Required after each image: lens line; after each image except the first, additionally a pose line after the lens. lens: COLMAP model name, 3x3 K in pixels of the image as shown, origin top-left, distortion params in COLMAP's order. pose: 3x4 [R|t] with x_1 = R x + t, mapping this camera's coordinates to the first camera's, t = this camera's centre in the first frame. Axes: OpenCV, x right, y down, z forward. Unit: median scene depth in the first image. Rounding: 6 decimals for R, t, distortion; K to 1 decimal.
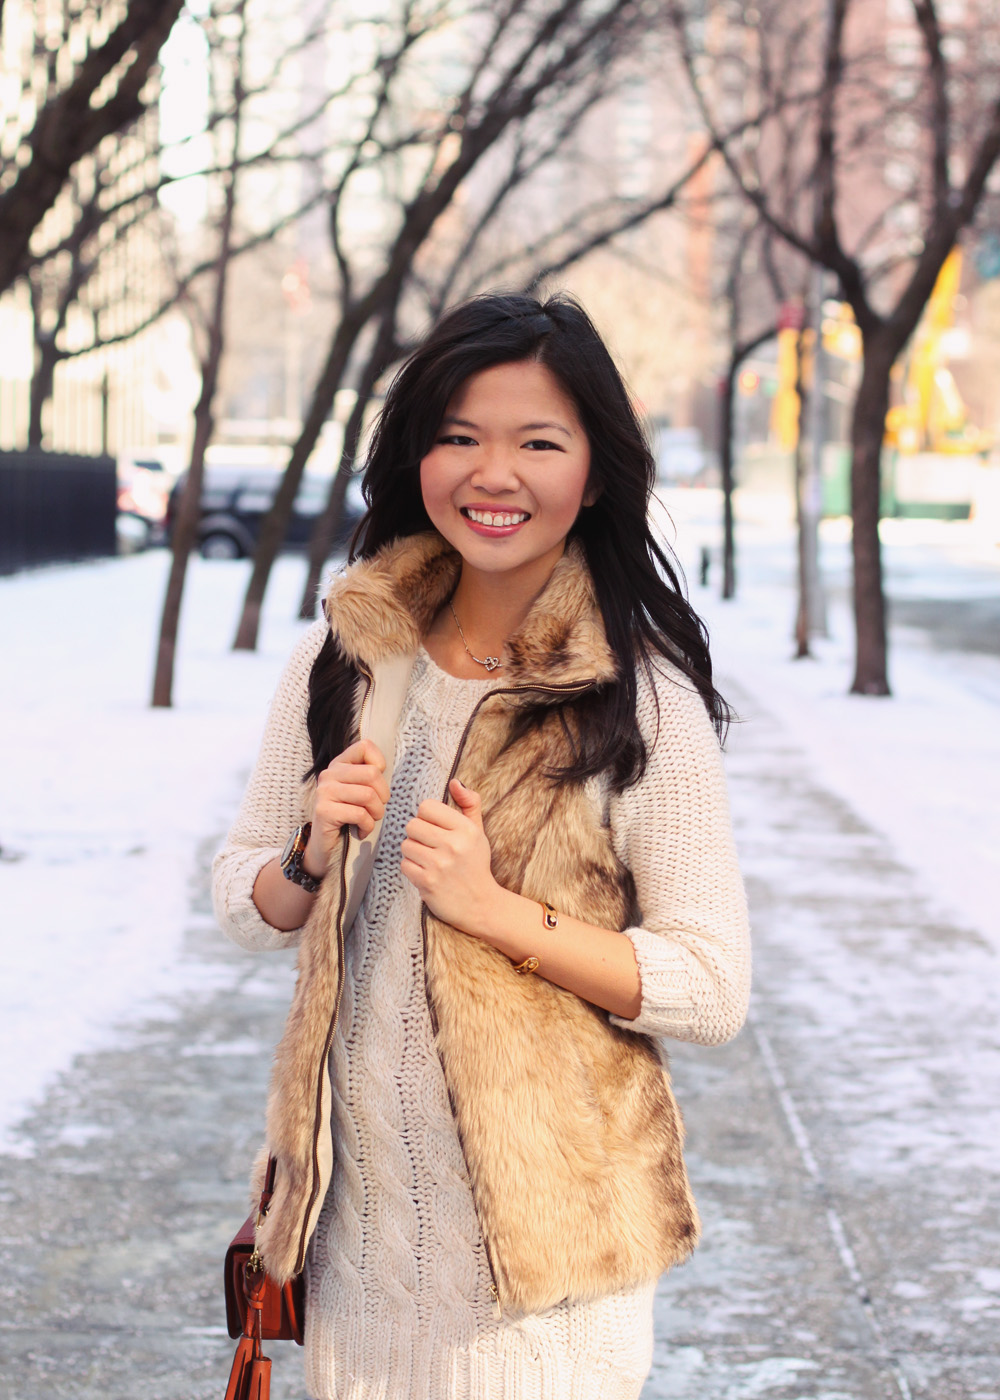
lens RADIAL K [[4082.4, 0, 500.0], [0, 4082.4, 700.0], [0, 0, 1]] dist [-0.123778, 0.993558]
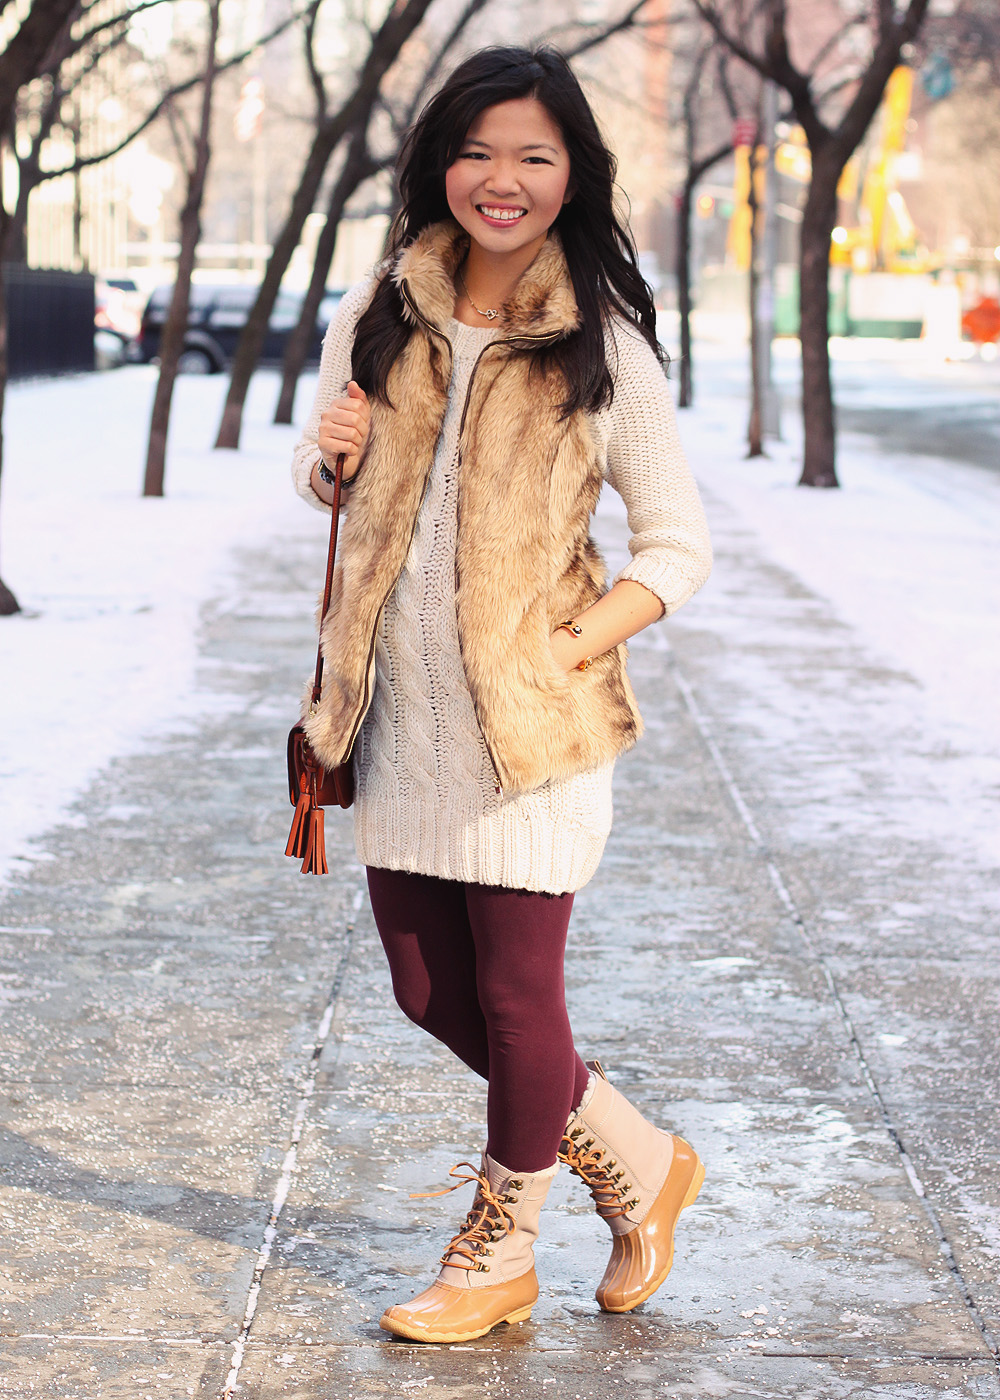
lens RADIAL K [[4028.3, 0, 496.3], [0, 4028.3, 600.0], [0, 0, 1]] dist [-0.045601, 1.336786]
pose [[0.999956, -0.003346, 0.008708, -0.004276], [0.003182, 0.999819, 0.018780, 0.015274], [-0.008769, -0.018752, 0.999786, -0.088233]]
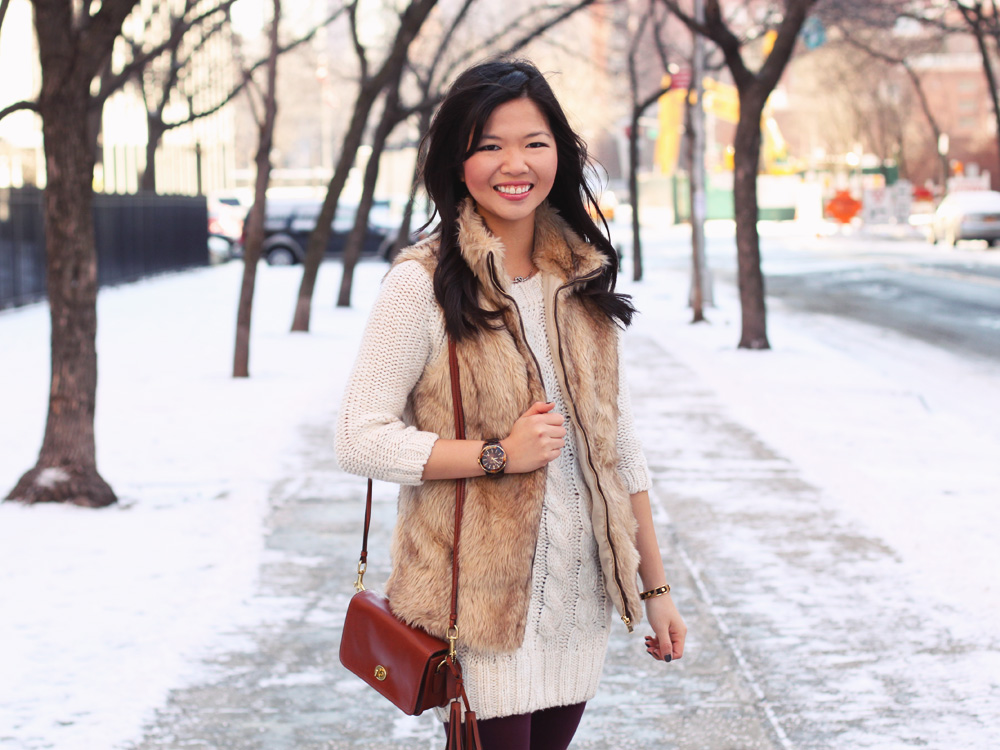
lens RADIAL K [[2732.4, 0, 500.0], [0, 2732.4, 375.0], [0, 0, 1]] dist [-0.016387, -0.751167]
pose [[0.999316, -0.035693, 0.009649, -0.008202], [0.035606, 0.999326, 0.008979, -0.006504], [-0.009963, -0.008630, 0.999913, 0.137410]]
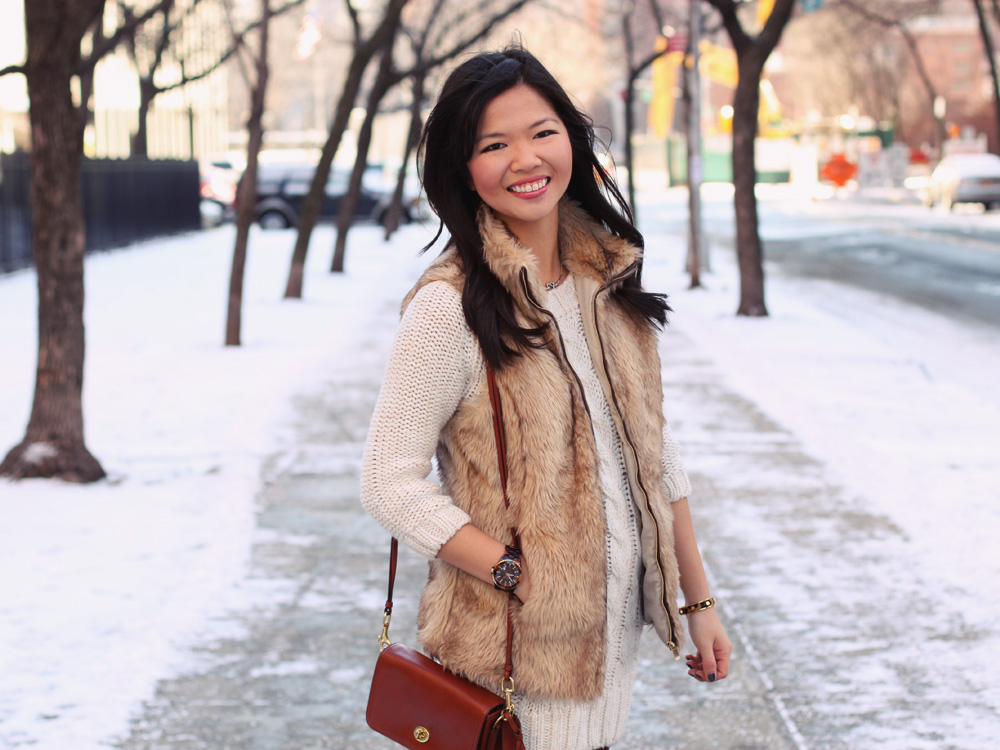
lens RADIAL K [[2732.4, 0, 500.0], [0, 2732.4, 375.0], [0, 0, 1]] dist [-0.016387, -0.751167]
pose [[0.999267, -0.036494, 0.011563, -0.009098], [0.036223, 0.999083, 0.022840, -0.009663], [-0.012386, -0.022404, 0.999672, 0.156885]]
